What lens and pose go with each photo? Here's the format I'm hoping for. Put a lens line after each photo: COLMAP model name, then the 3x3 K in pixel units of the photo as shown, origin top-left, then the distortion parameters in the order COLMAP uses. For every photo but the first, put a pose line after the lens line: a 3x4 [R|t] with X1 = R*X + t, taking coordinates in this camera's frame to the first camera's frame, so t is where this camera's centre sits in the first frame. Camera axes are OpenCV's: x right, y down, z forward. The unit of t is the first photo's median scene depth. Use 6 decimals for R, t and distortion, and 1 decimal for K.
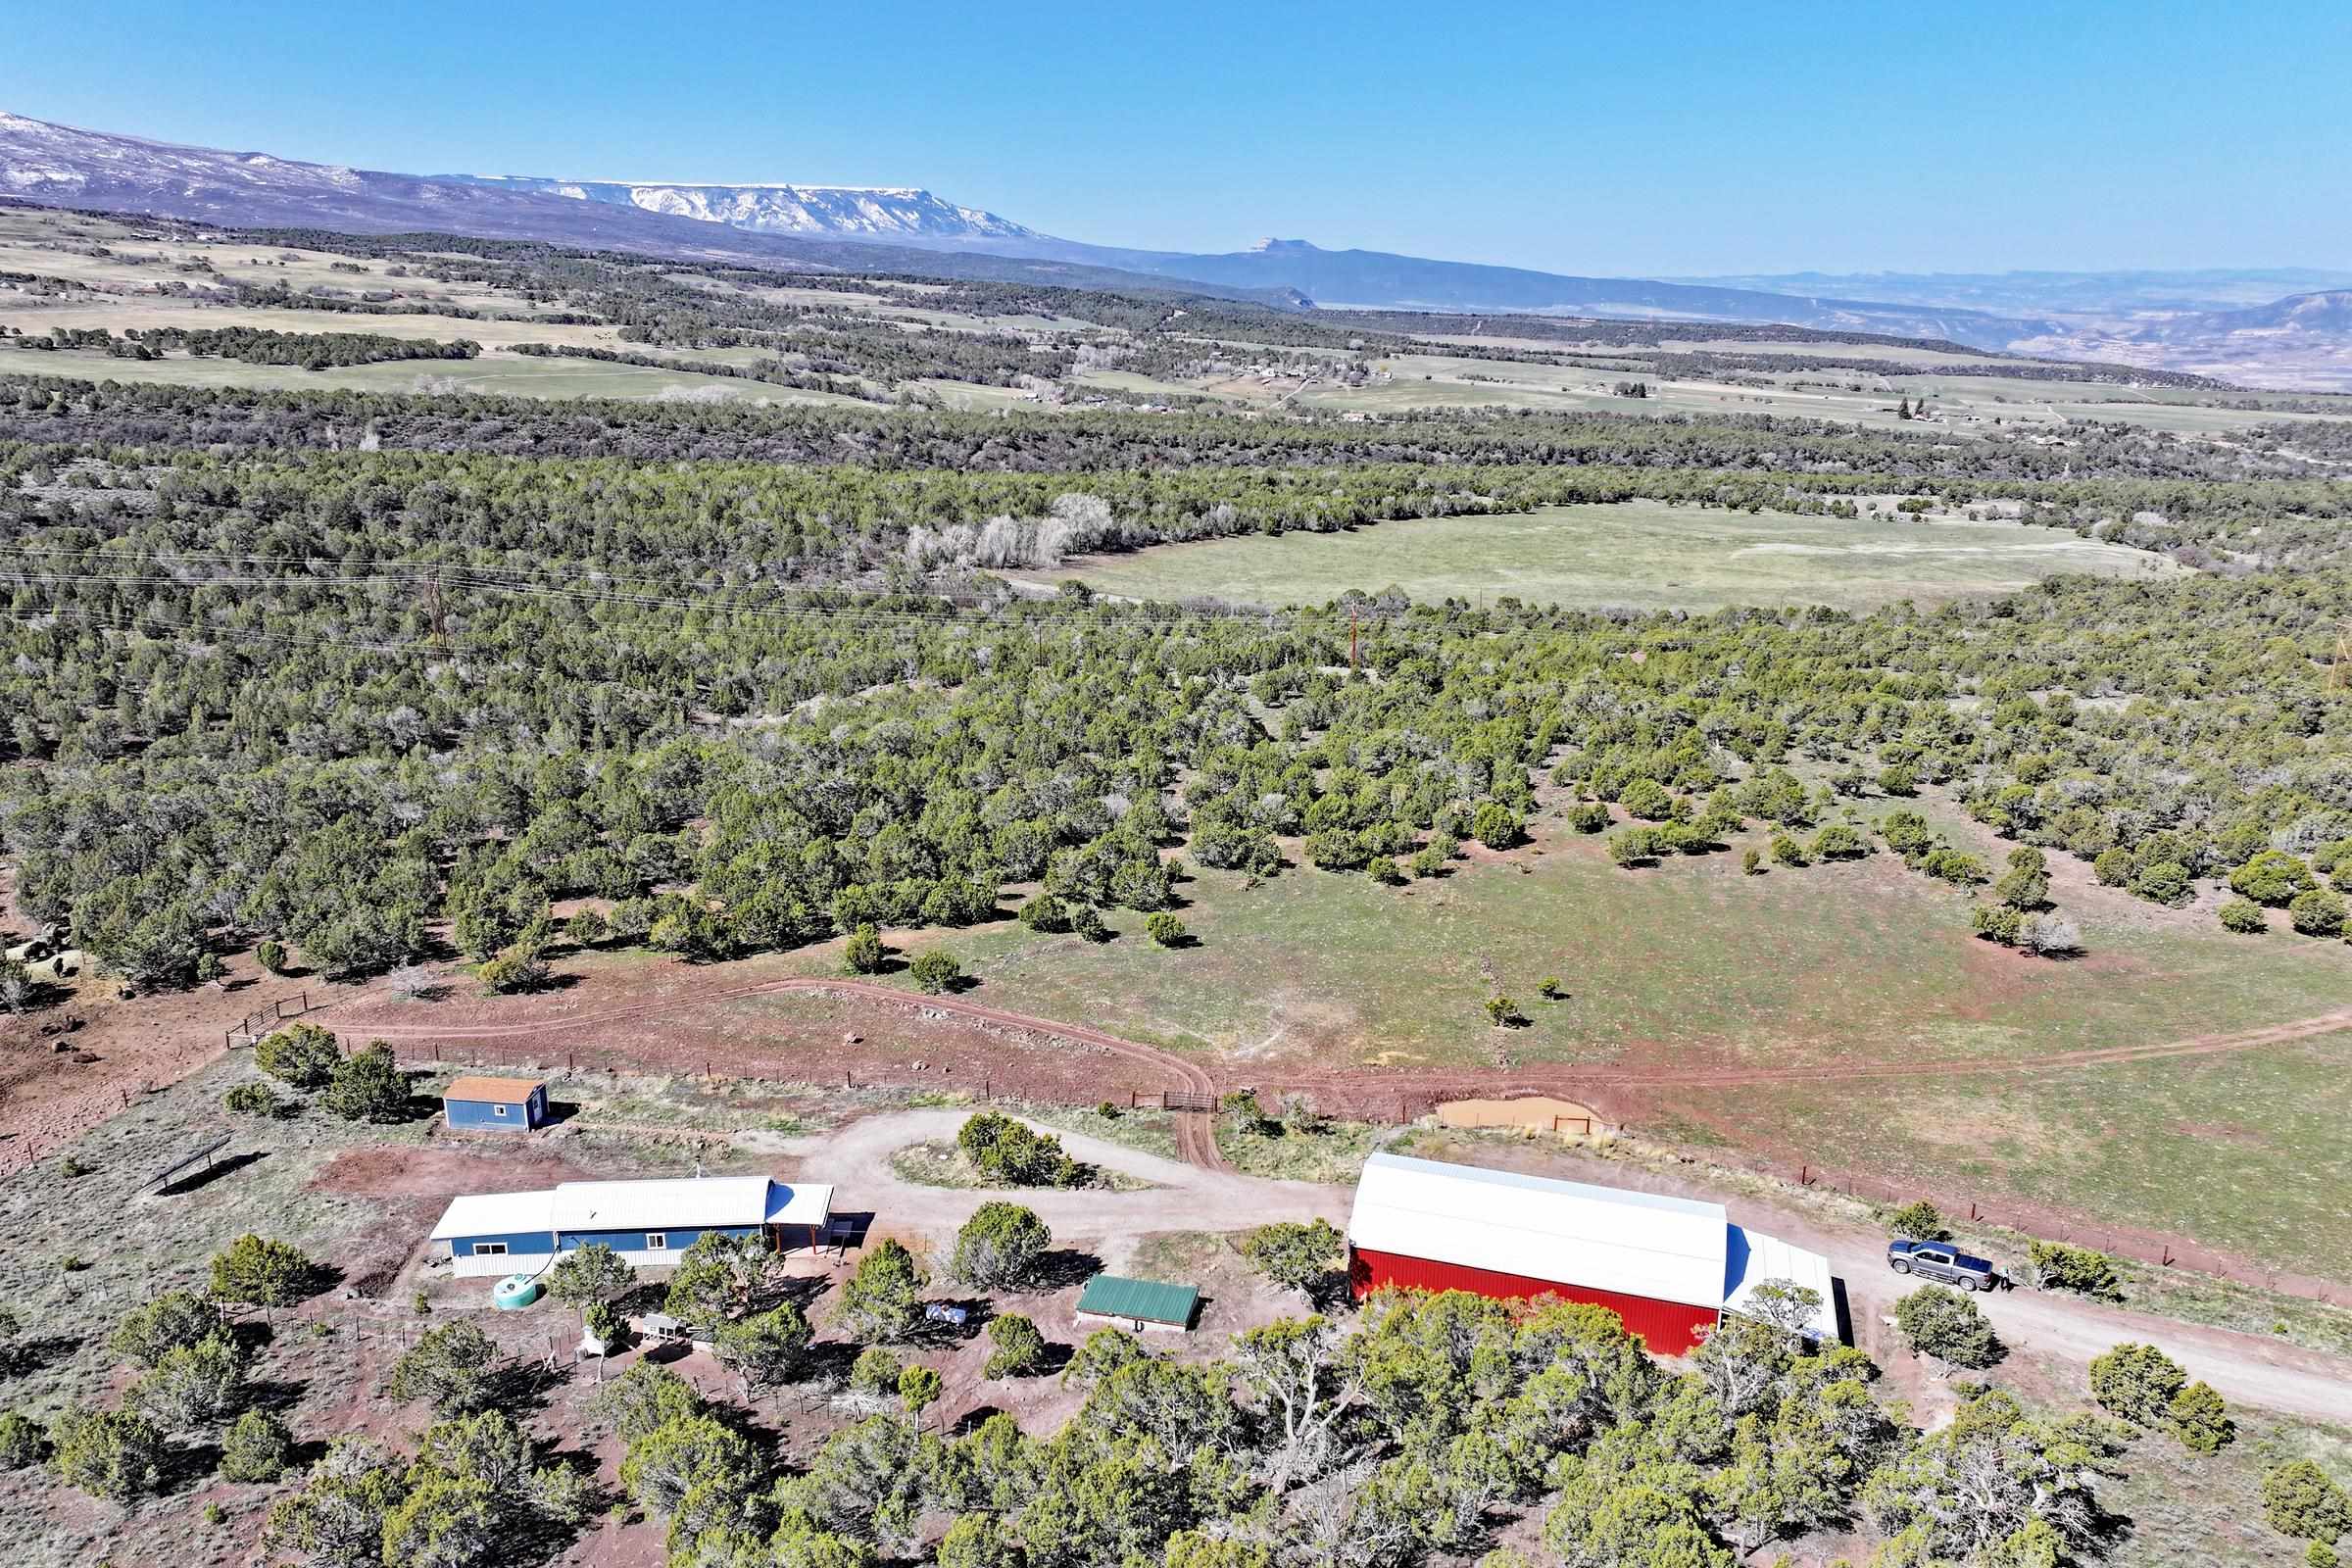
lens RADIAL K [[1674.7, 0, 1174.7], [0, 1674.7, 801.2], [0, 0, 1]] dist [0.002177, 0.016233]
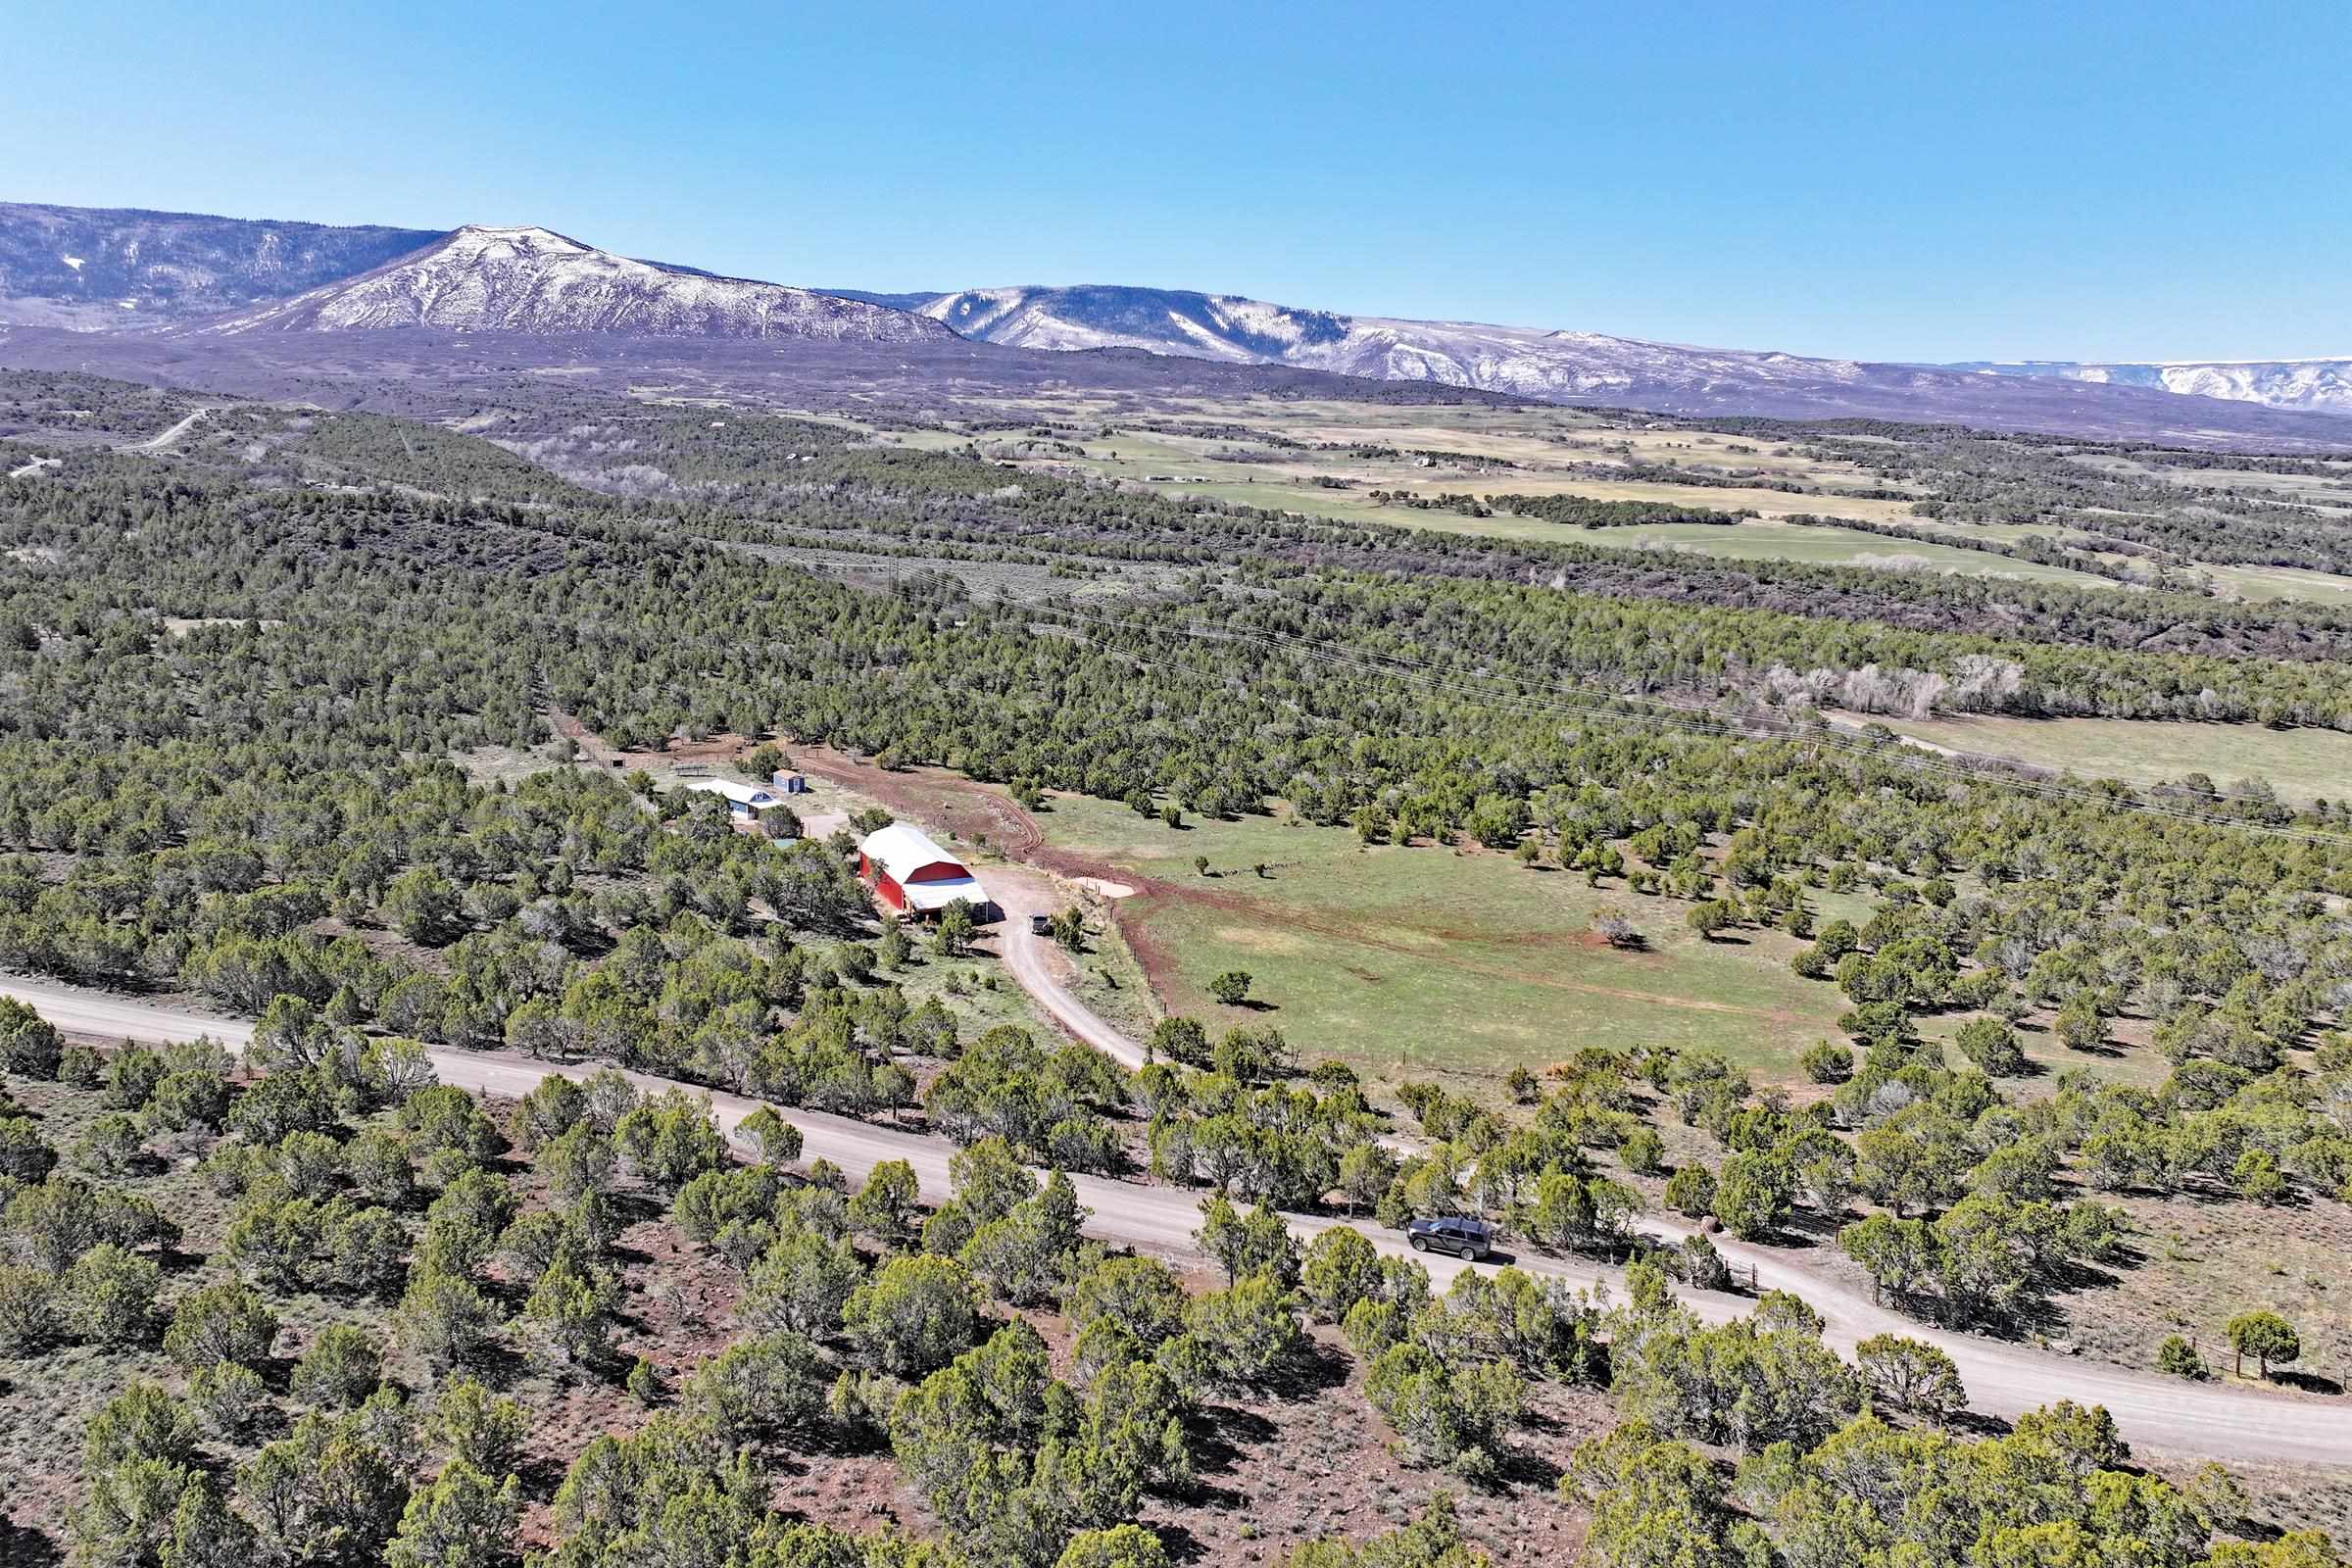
lens RADIAL K [[1674.7, 0, 1167.7], [0, 1674.7, 690.9], [0, 0, 1]] dist [0.002177, 0.016233]
pose [[0.668154, 0.106374, -0.736379, 0.298781], [-0.225702, 0.972067, -0.064370, 0.015135], [0.708963, 0.209211, 0.673500, -0.045937]]
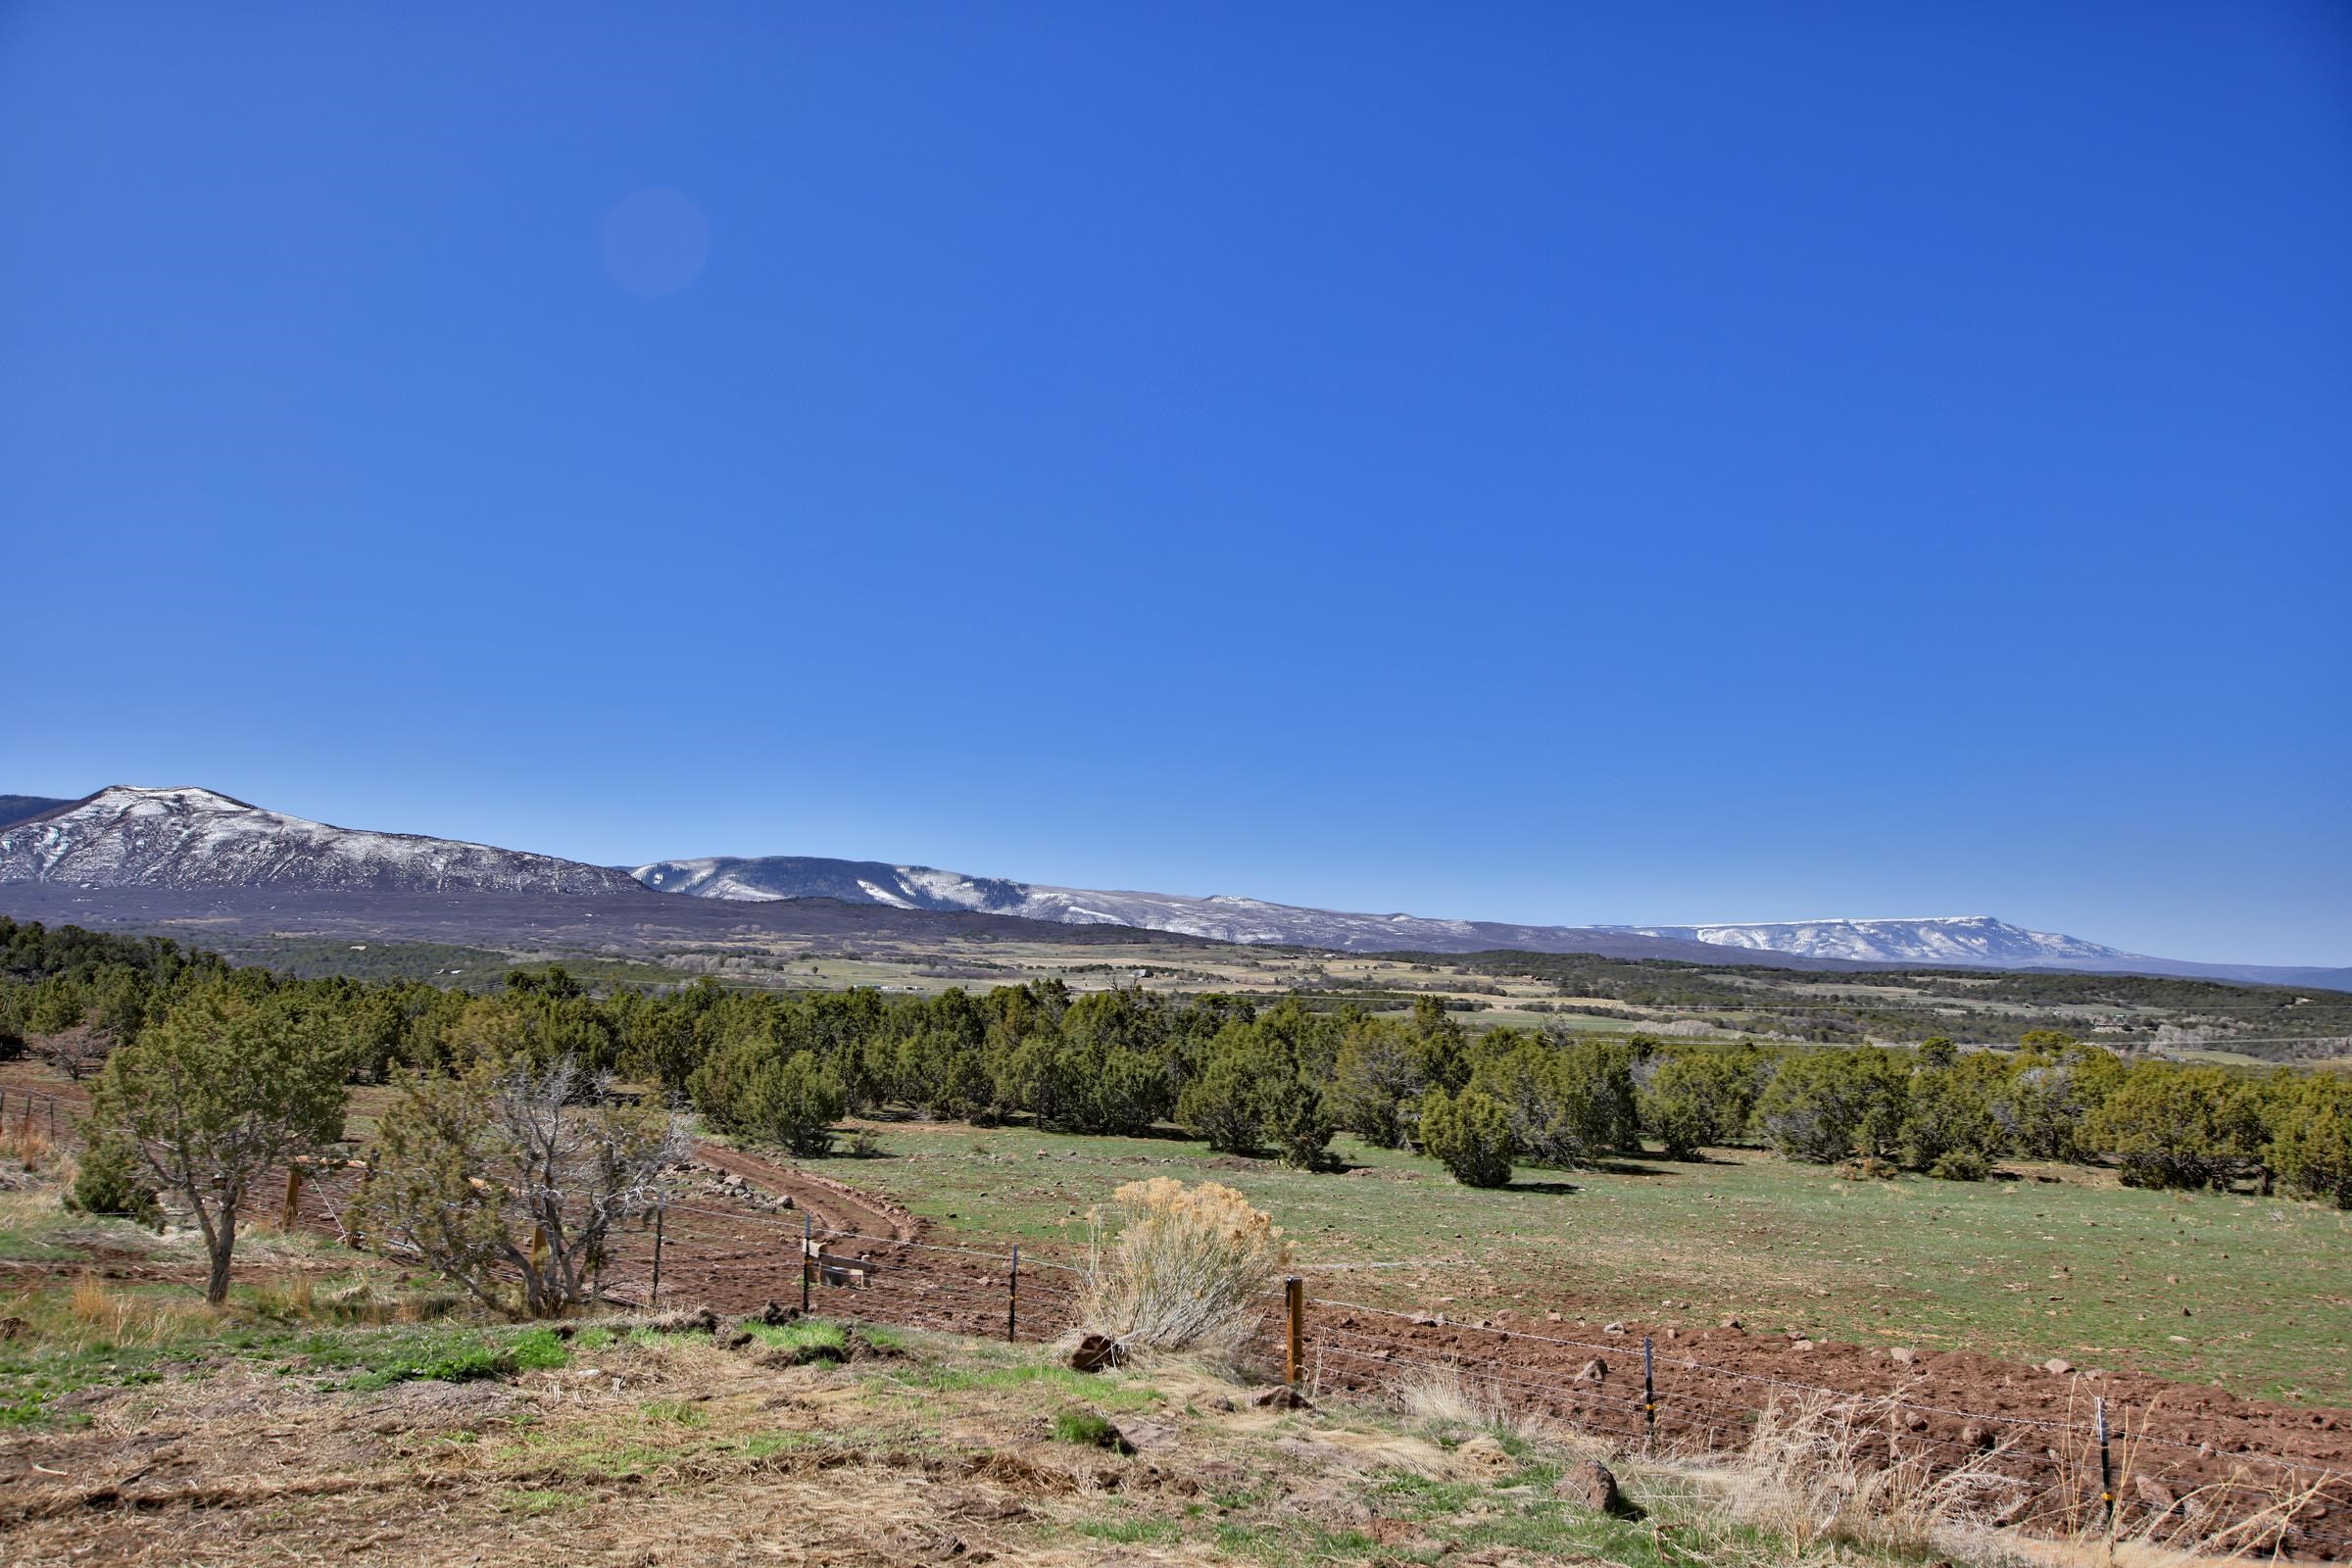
lens RADIAL K [[1520.3, 0, 1156.2], [0, 1520.3, 809.6], [0, 0, 1]] dist [0.023319, -0.001410]
pose [[0.800323, -0.099839, -0.591199, 0.034233], [-0.159079, 0.915340, -0.369927, 0.035016], [0.578081, 0.390109, 0.716685, 0.165377]]
